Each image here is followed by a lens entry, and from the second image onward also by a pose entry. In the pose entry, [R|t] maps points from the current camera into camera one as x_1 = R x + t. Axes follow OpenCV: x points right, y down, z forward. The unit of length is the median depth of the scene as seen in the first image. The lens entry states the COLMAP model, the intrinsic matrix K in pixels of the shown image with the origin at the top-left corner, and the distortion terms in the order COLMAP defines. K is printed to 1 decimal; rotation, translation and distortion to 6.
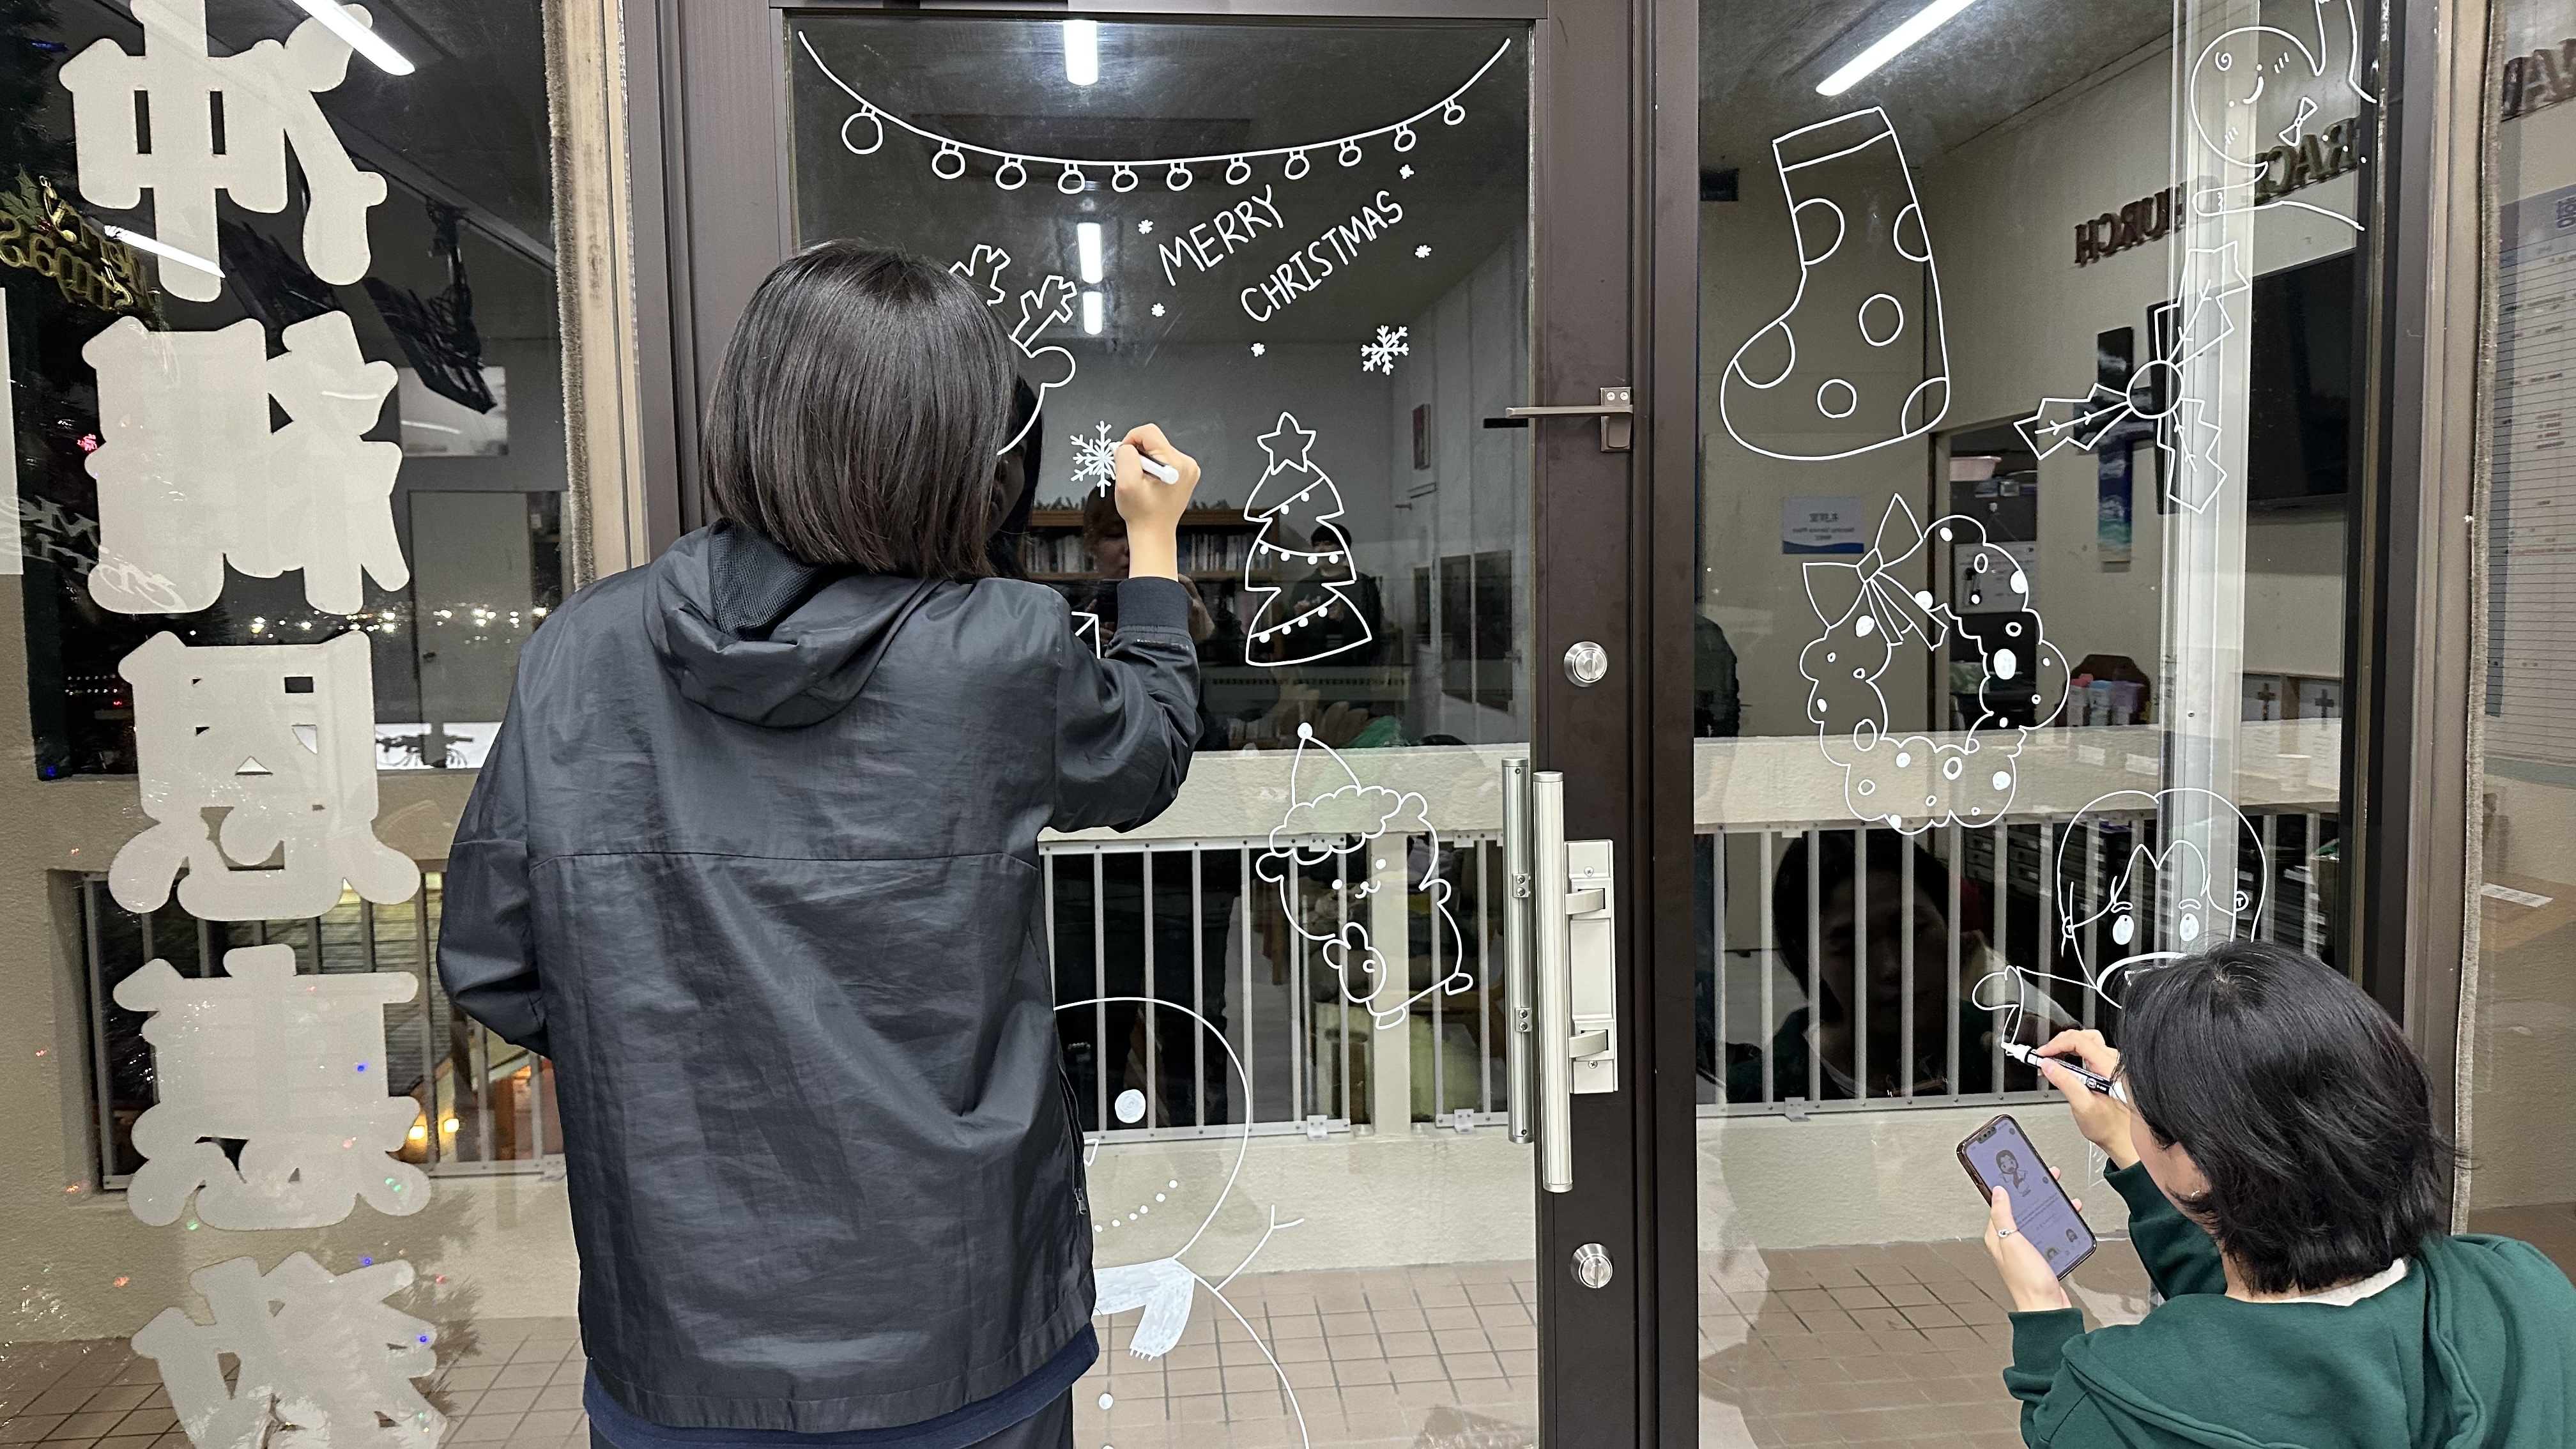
lens RADIAL K [[1839.2, 0, 1283.5], [0, 1839.2, 732.8], [0, 0, 1]] dist [0.064263, -0.013036]
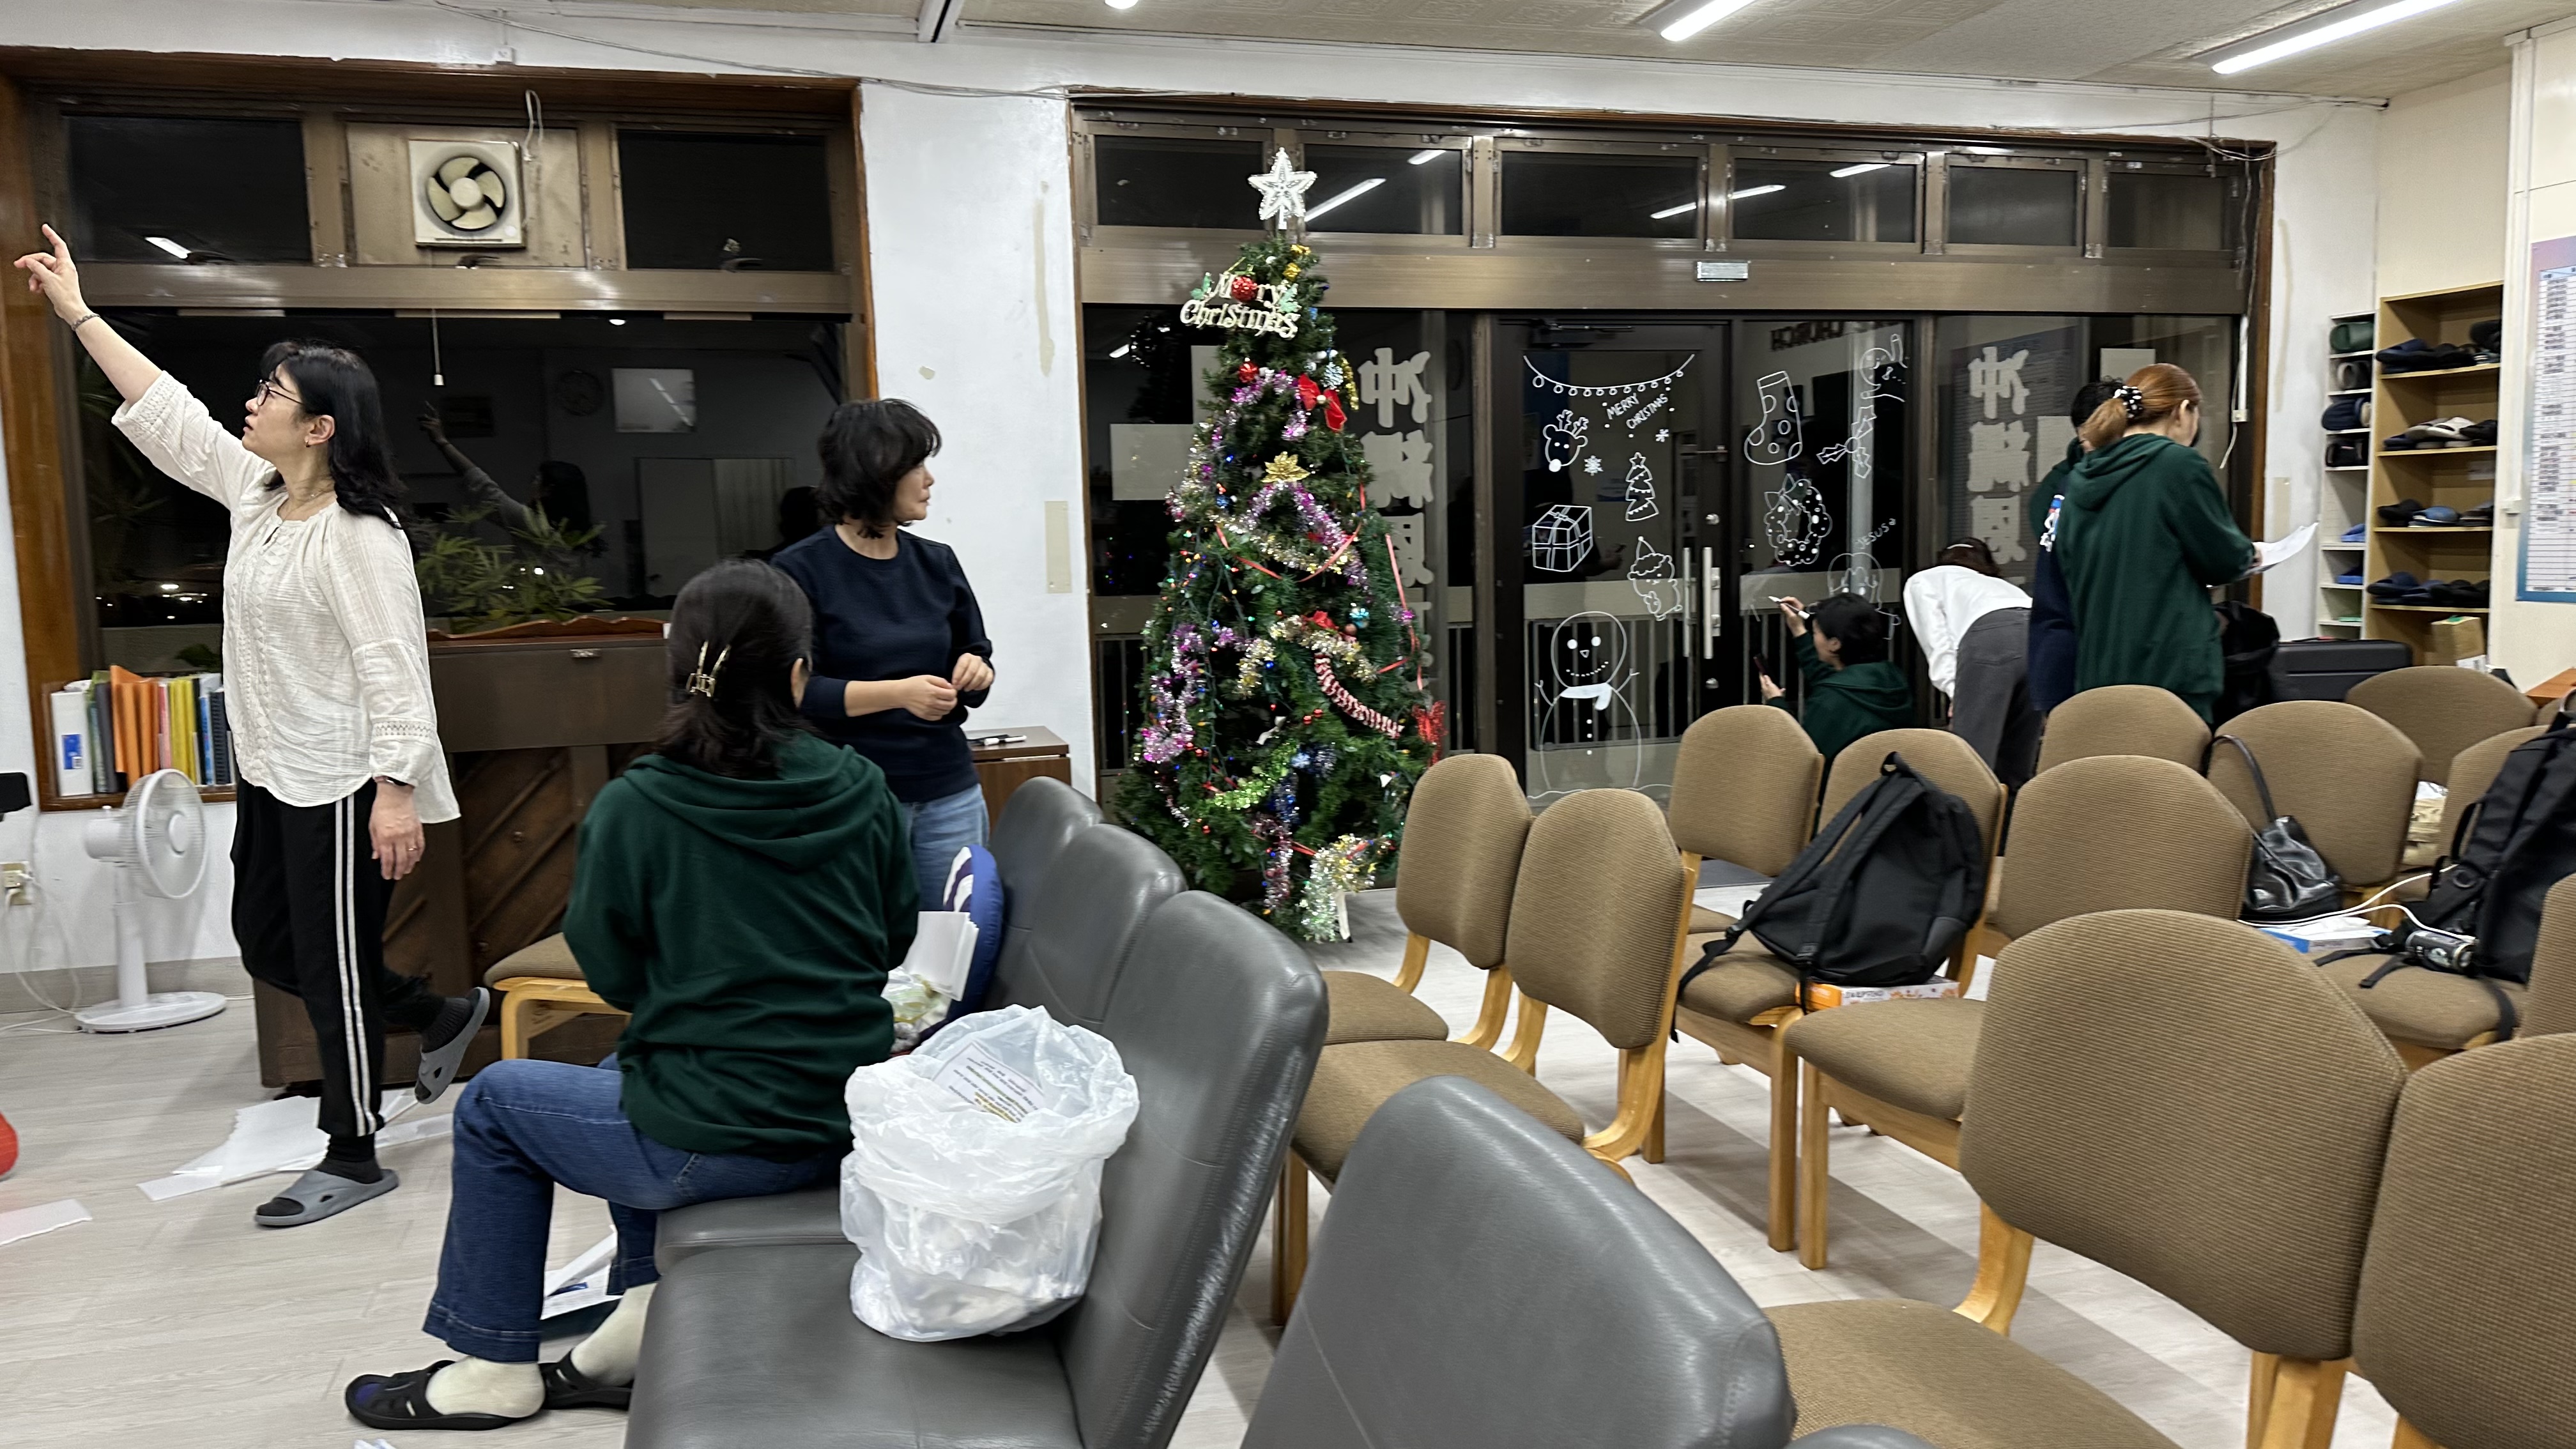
lens RADIAL K [[1786.1, 0, 1300.4], [0, 1786.1, 733.4], [0, 0, 1]] dist [0.023005, -0.040450]
pose [[0.981654, -0.027954, 0.188613, -1.371875], [0.022228, 0.999227, 0.032409, 0.261460], [-0.189373, -0.027622, 0.981517, -2.444853]]
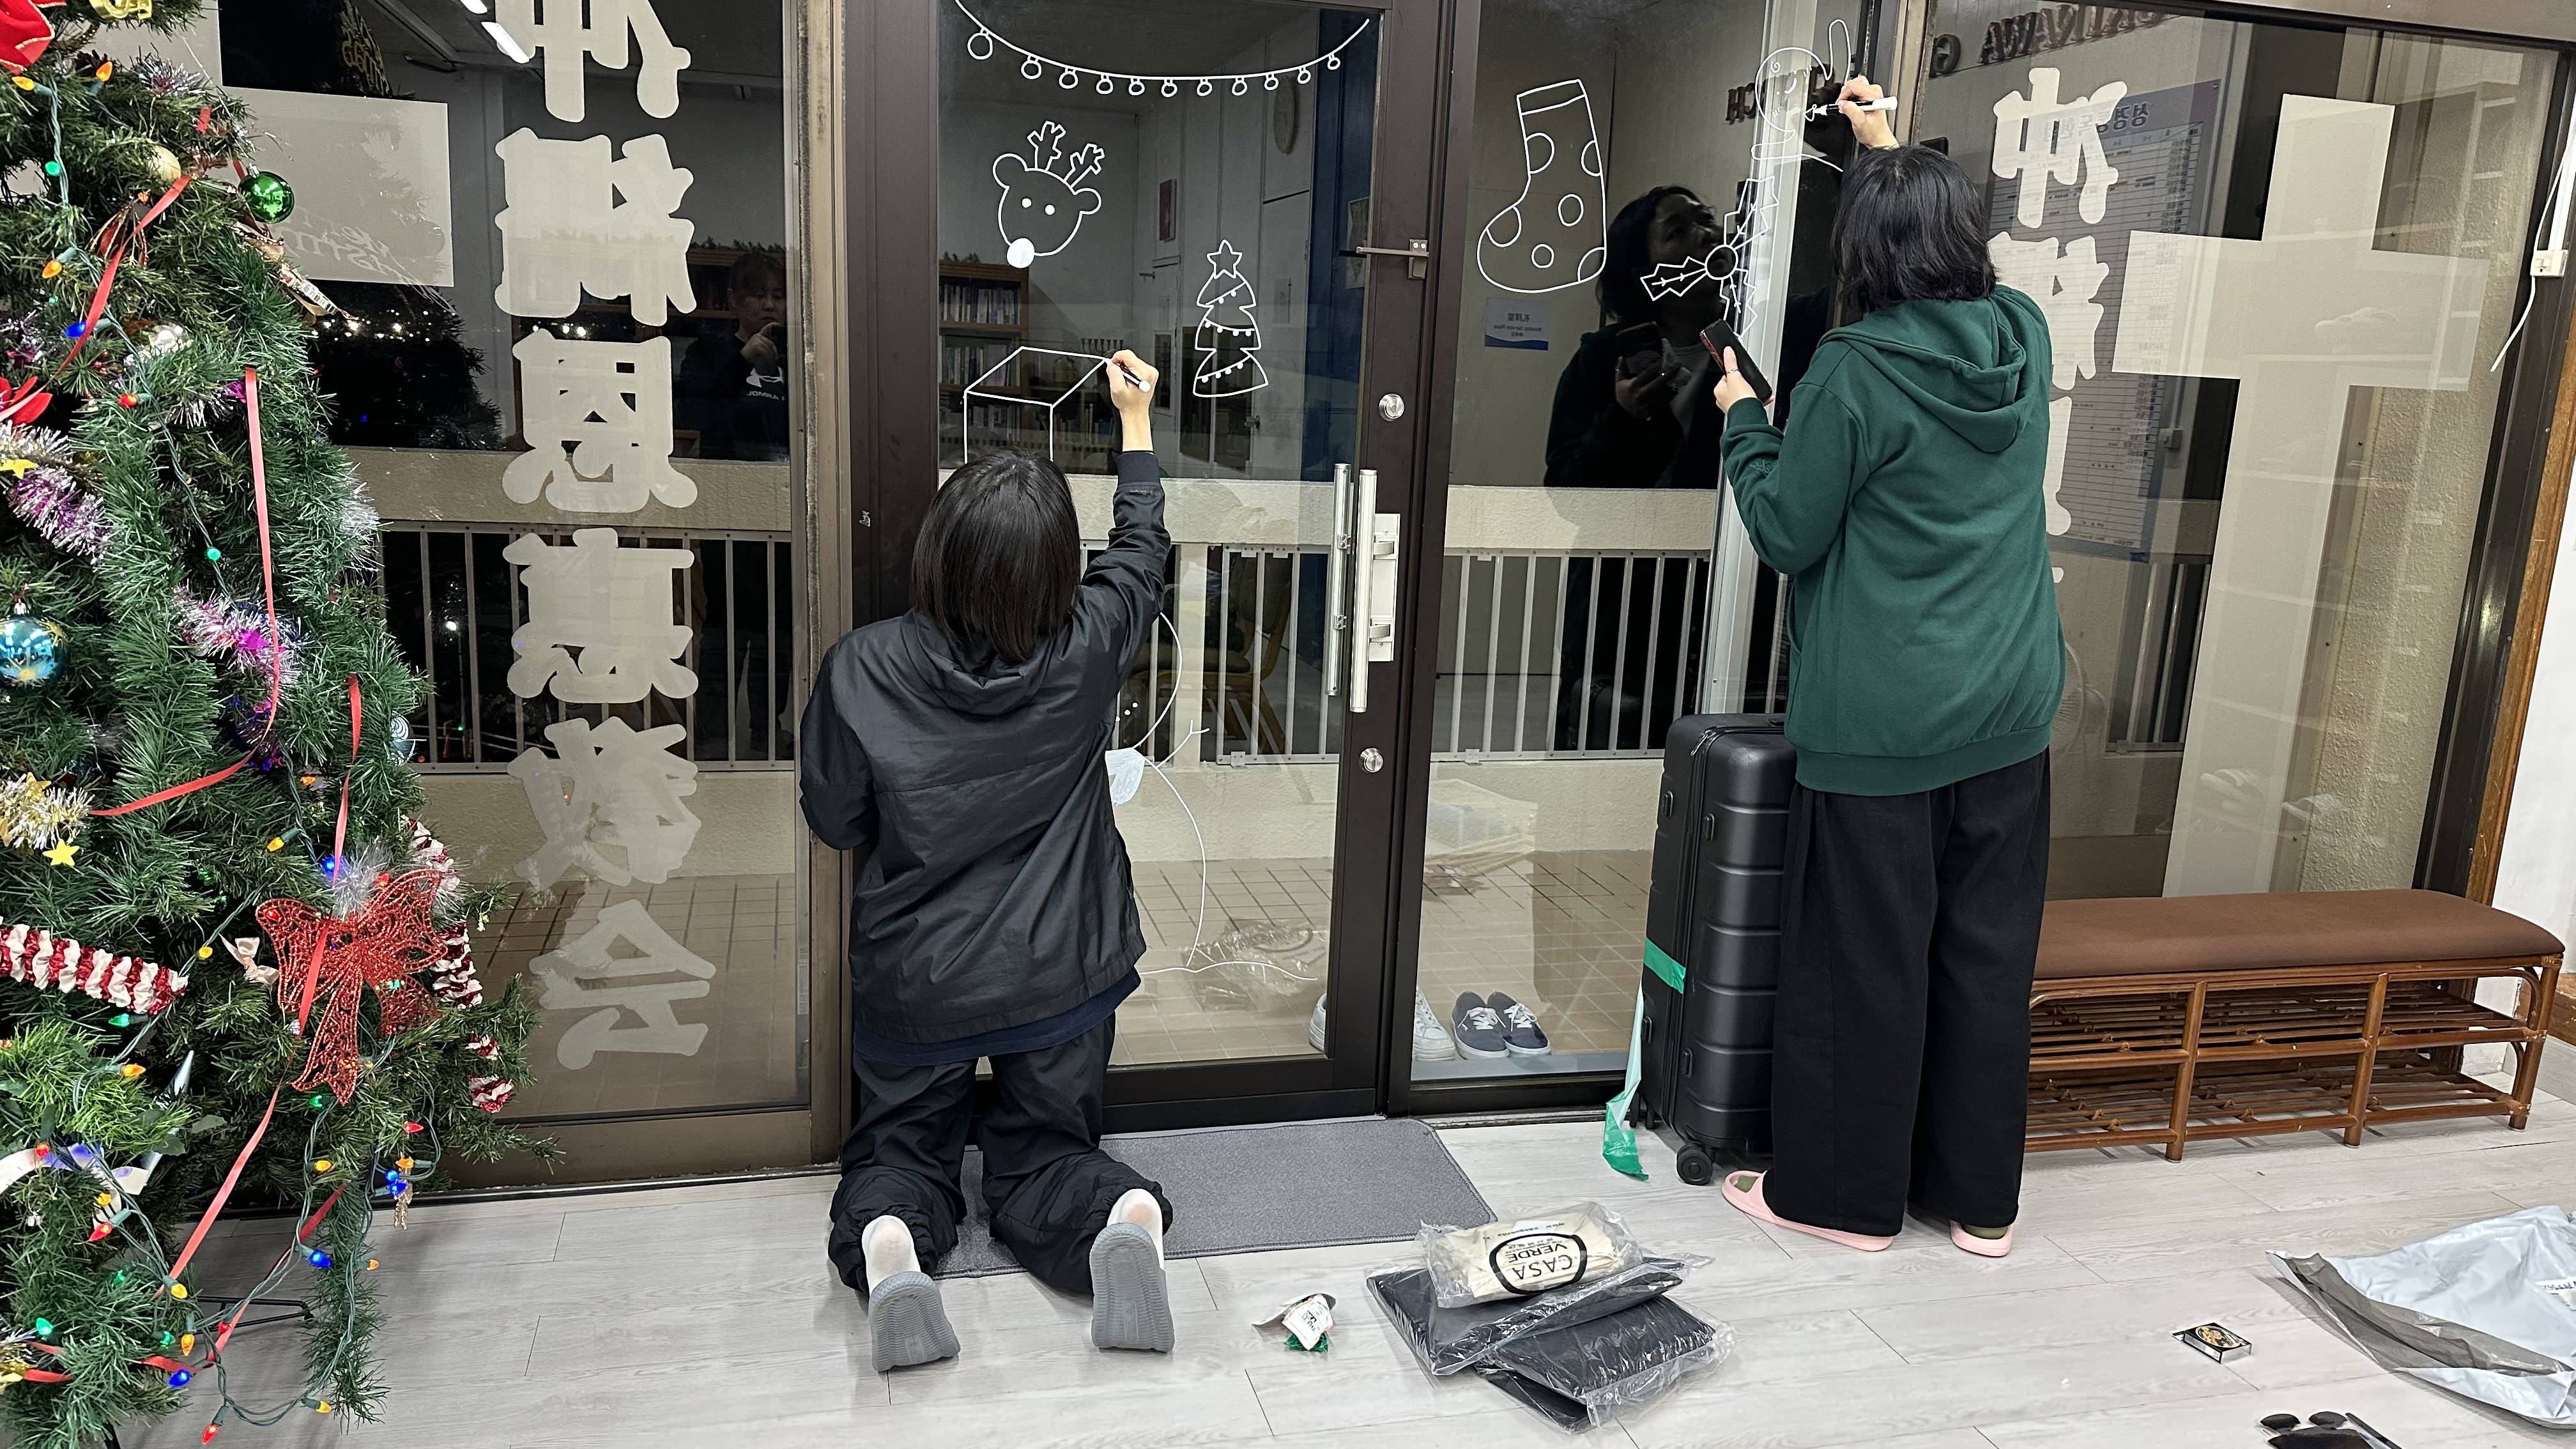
lens RADIAL K [[1786.1, 0, 1310.5], [0, 1786.1, 744.3], [0, 0, 1]] dist [0.023005, -0.040450]
pose [[0.982272, 0.029424, 0.185139, -0.207543], [-0.054392, 0.989854, 0.131269, 0.058410], [-0.179398, -0.139012, 0.973906, -0.638517]]
